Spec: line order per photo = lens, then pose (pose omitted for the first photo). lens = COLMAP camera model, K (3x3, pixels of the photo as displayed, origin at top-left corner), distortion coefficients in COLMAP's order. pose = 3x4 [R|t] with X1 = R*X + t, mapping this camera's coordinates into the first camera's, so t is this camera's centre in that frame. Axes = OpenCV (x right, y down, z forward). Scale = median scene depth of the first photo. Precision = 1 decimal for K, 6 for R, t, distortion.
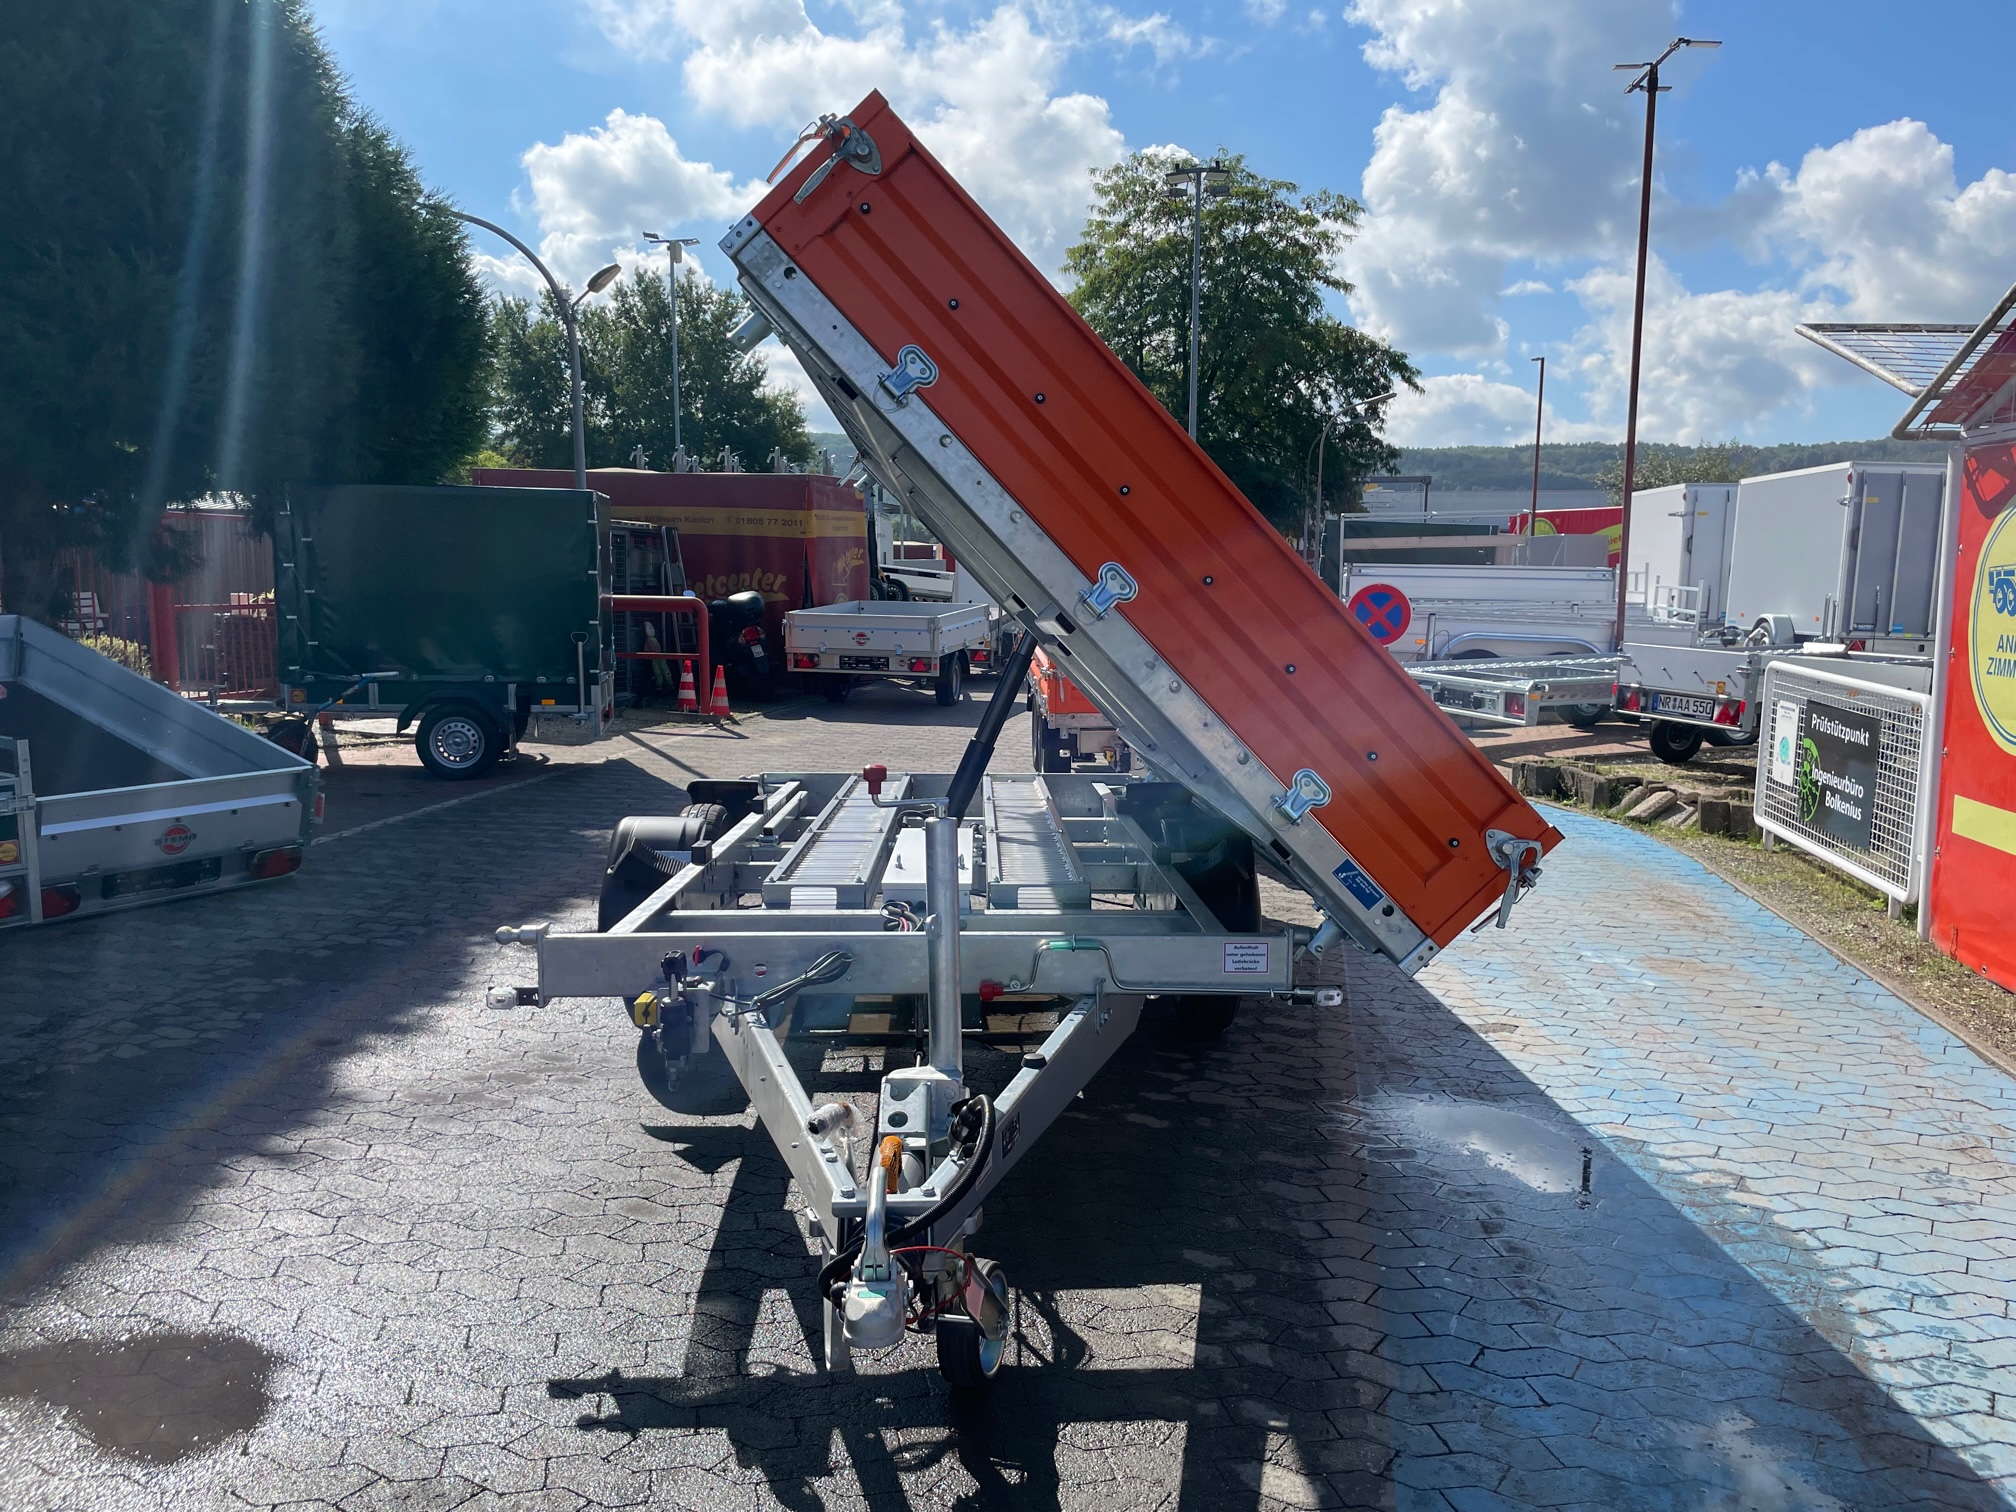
lens RADIAL K [[1533.8, 0, 1010.1], [0, 1533.8, 776.6], [0, 0, 1]] dist [0.076889, -0.102729]
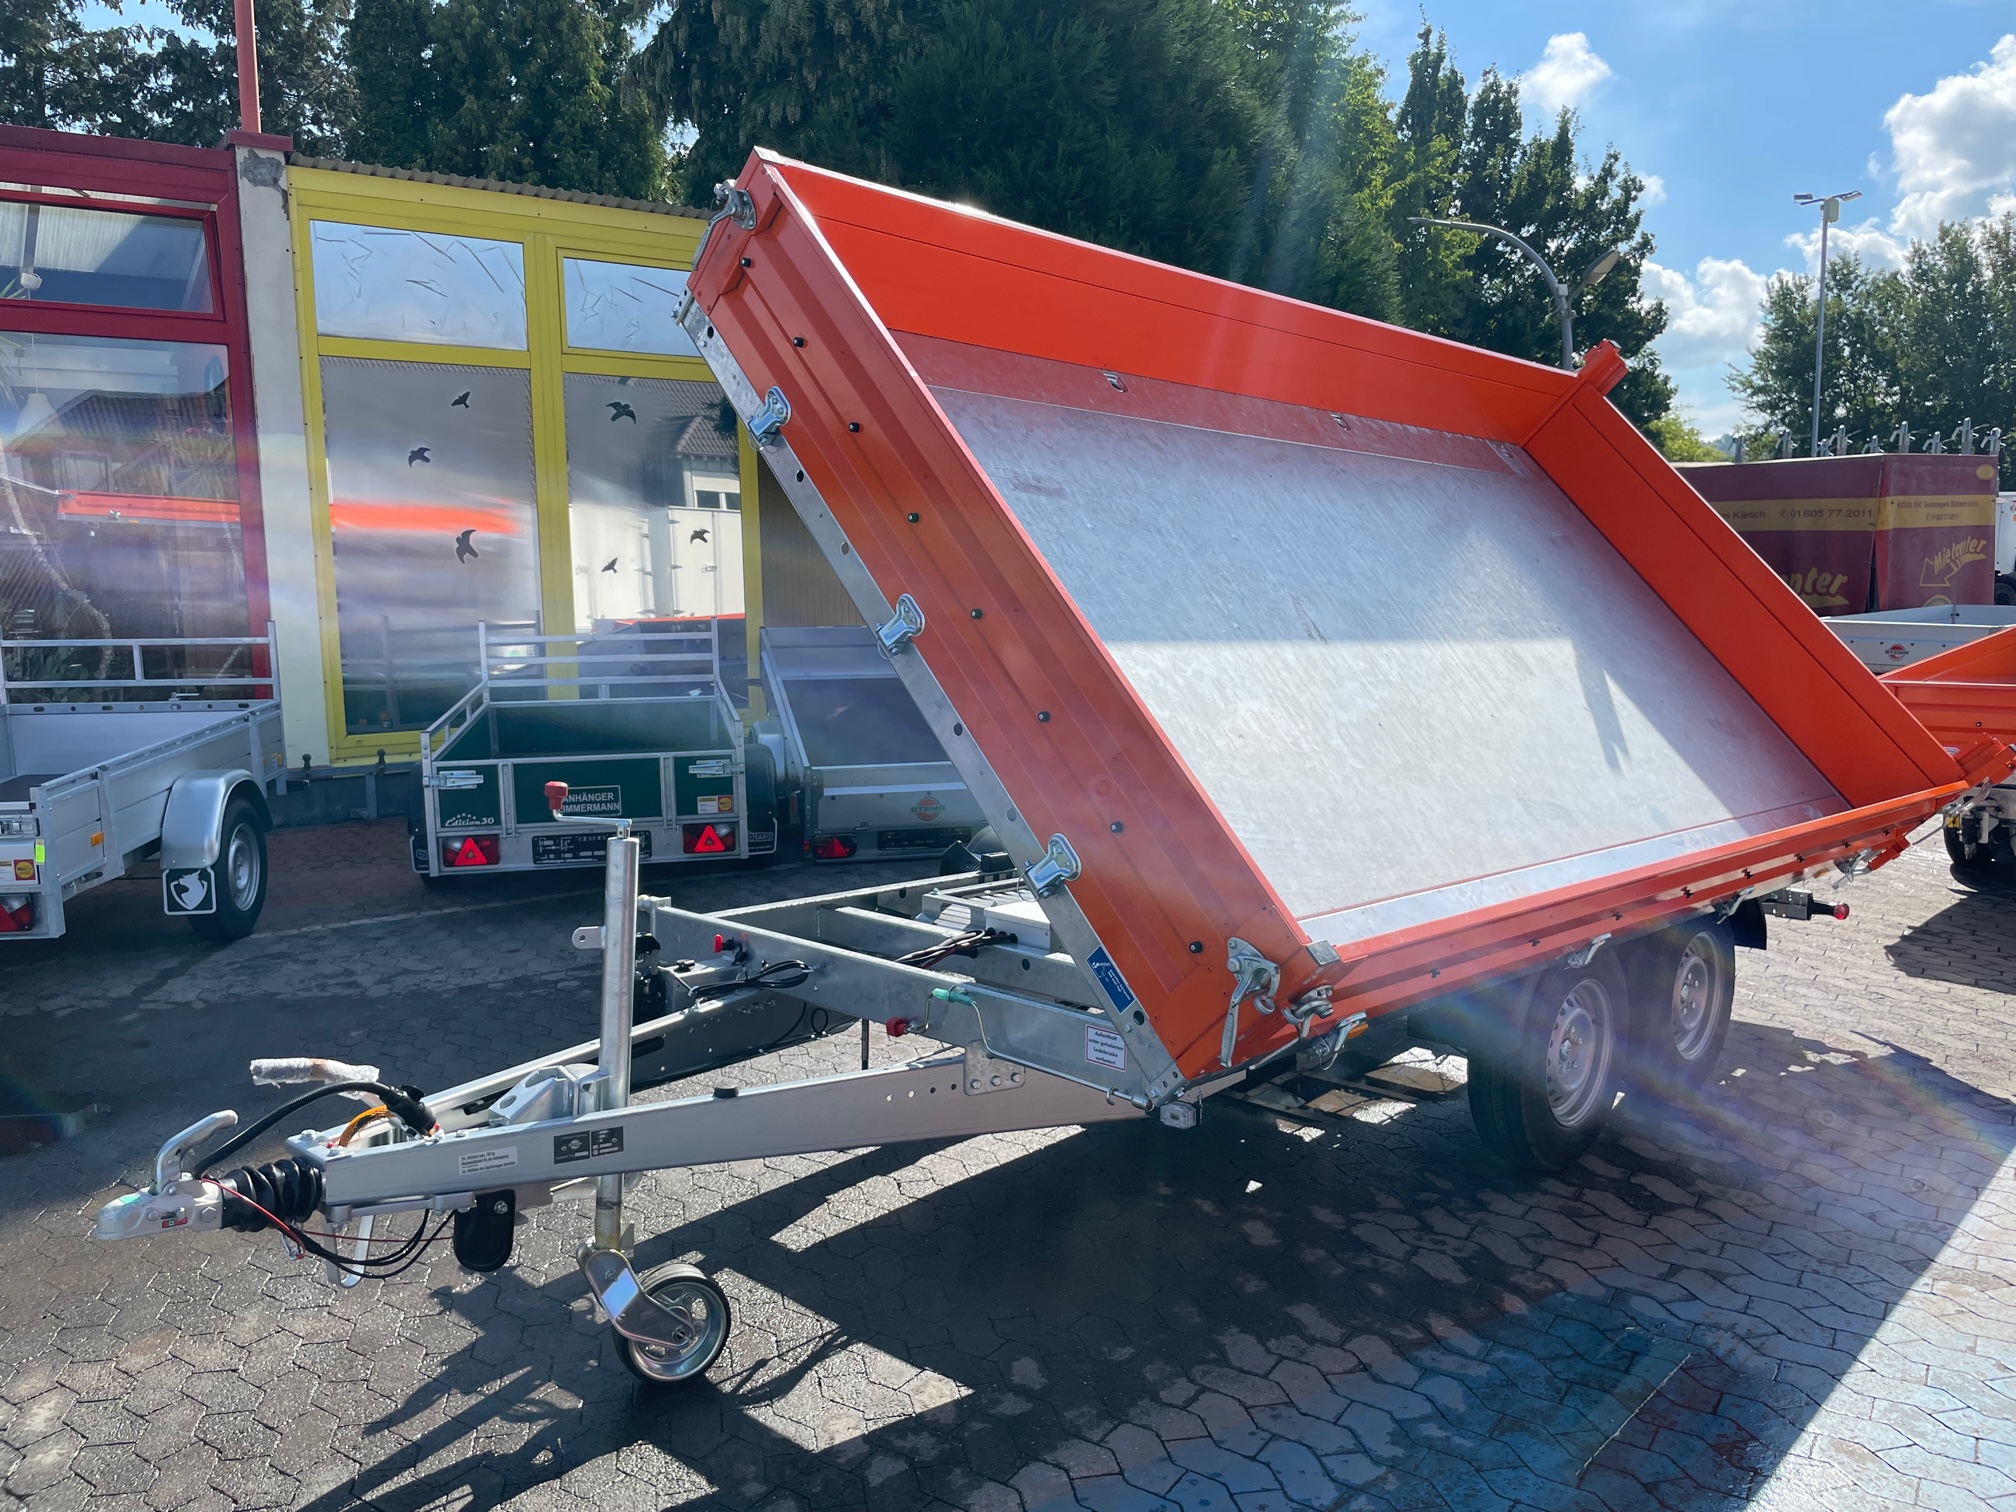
lens RADIAL K [[1533.8, 0, 982.5], [0, 1533.8, 767.5], [0, 0, 1]] dist [0.076889, -0.102729]
pose [[0.693869, 0.075439, -0.716139, 0.244957], [-0.080091, 0.996412, 0.027362, -0.019502], [0.715633, 0.038371, 0.697421, 0.117928]]
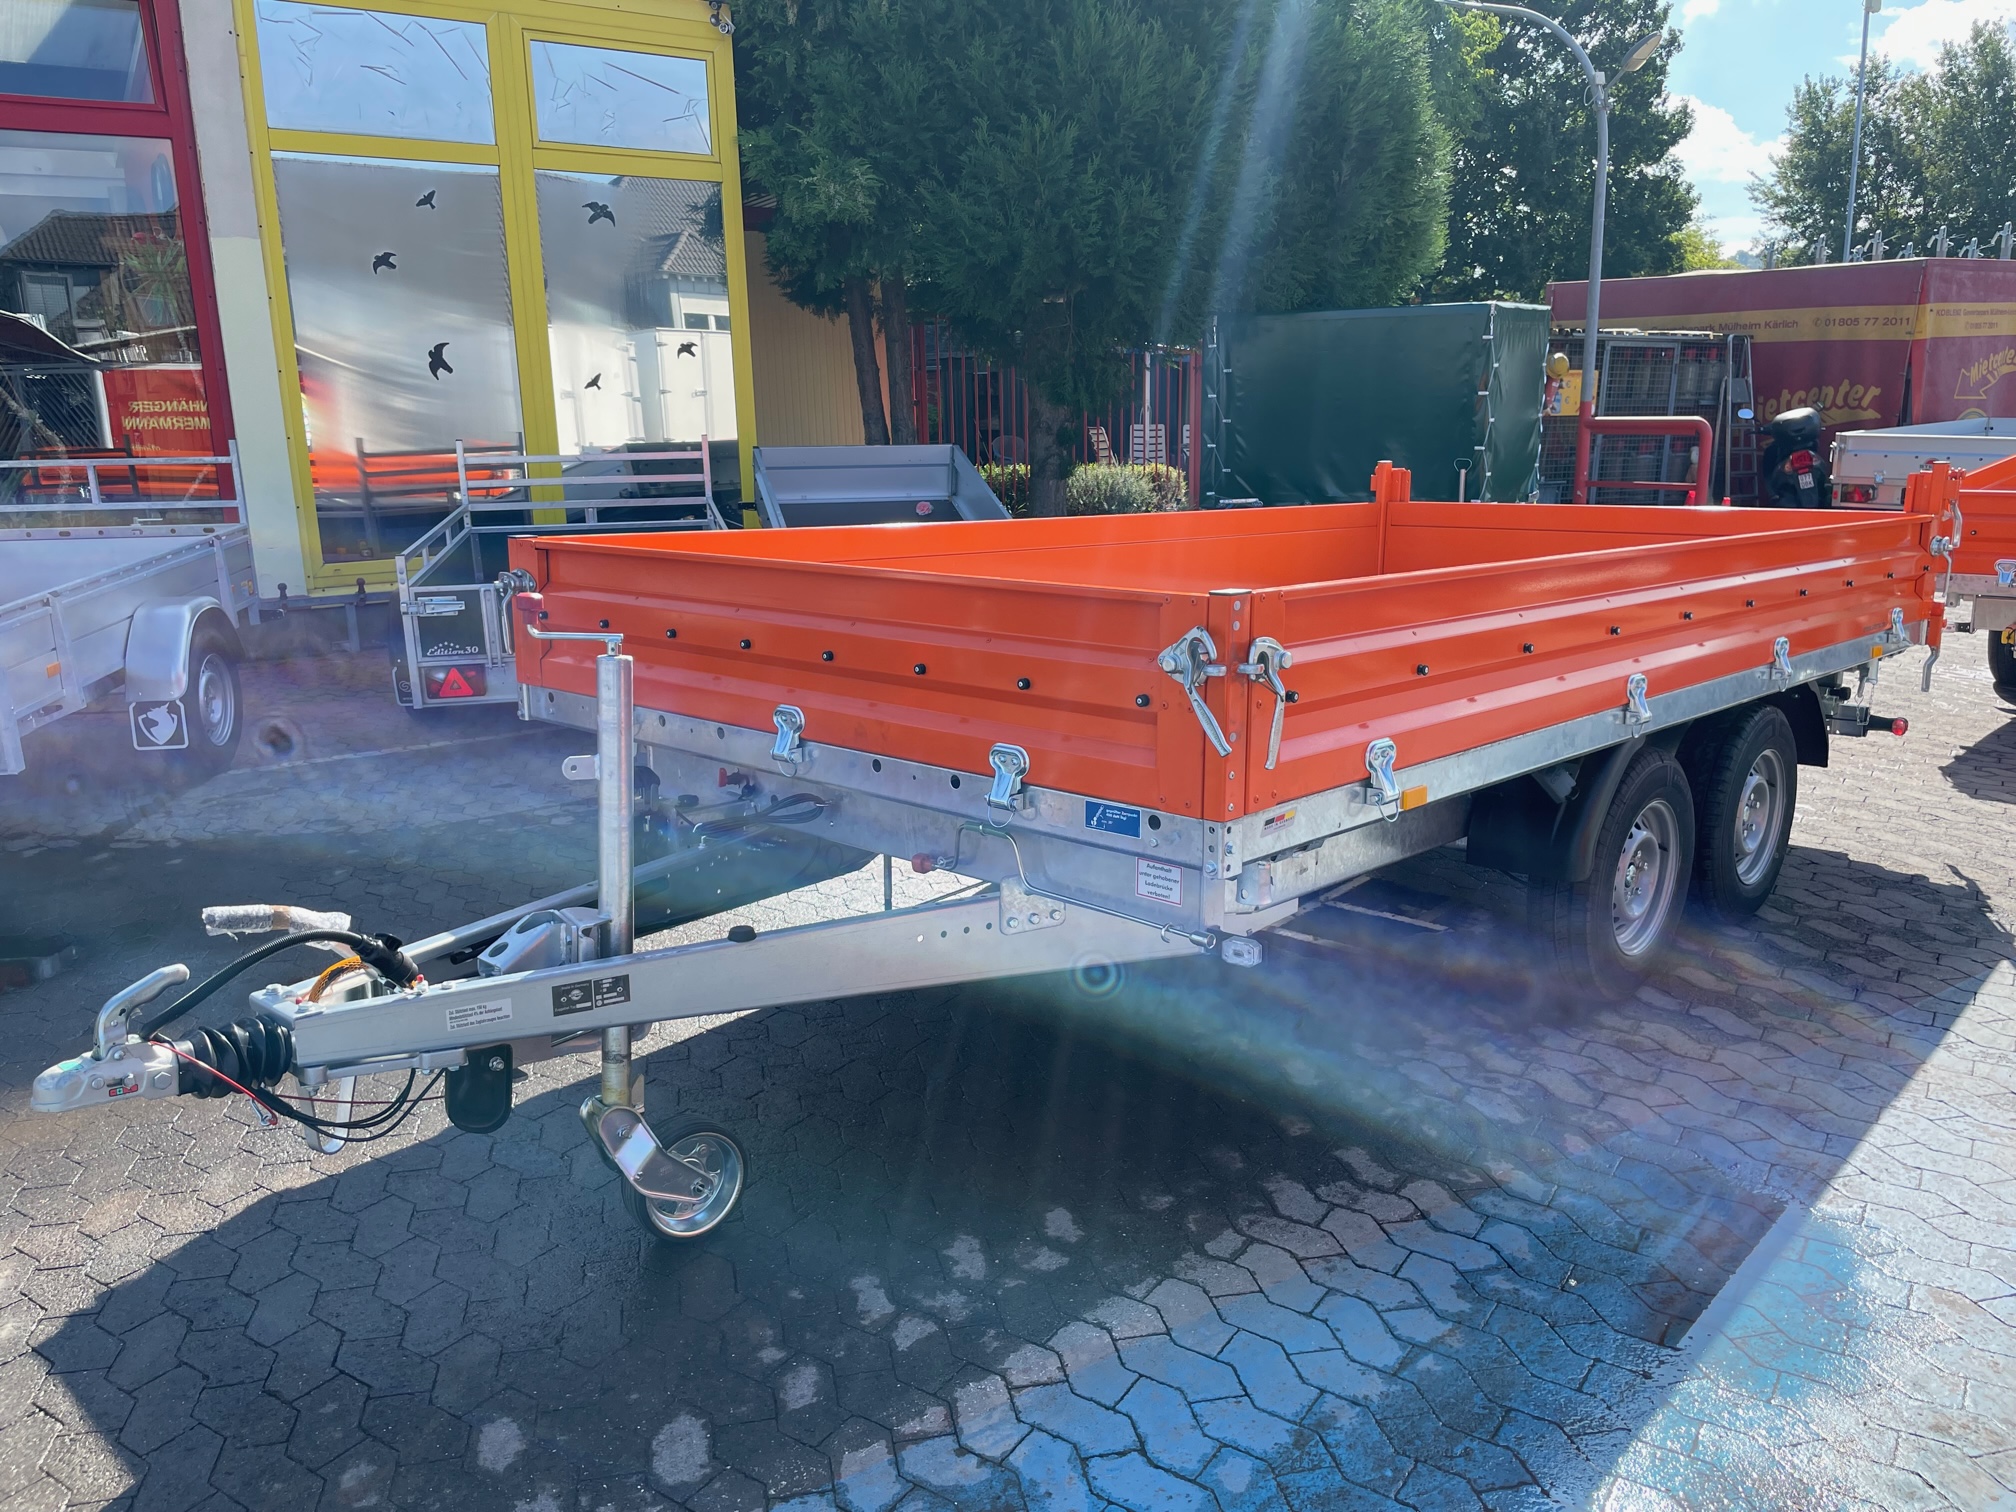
lens RADIAL K [[1533.8, 0, 1003.4], [0, 1533.8, 765.5], [0, 0, 1]] dist [0.076889, -0.102729]
pose [[0.704729, 0.144906, -0.694520, 0.218116], [-0.073015, 0.988535, 0.132162, -0.013798], [0.705709, -0.042428, 0.707230, 0.135913]]
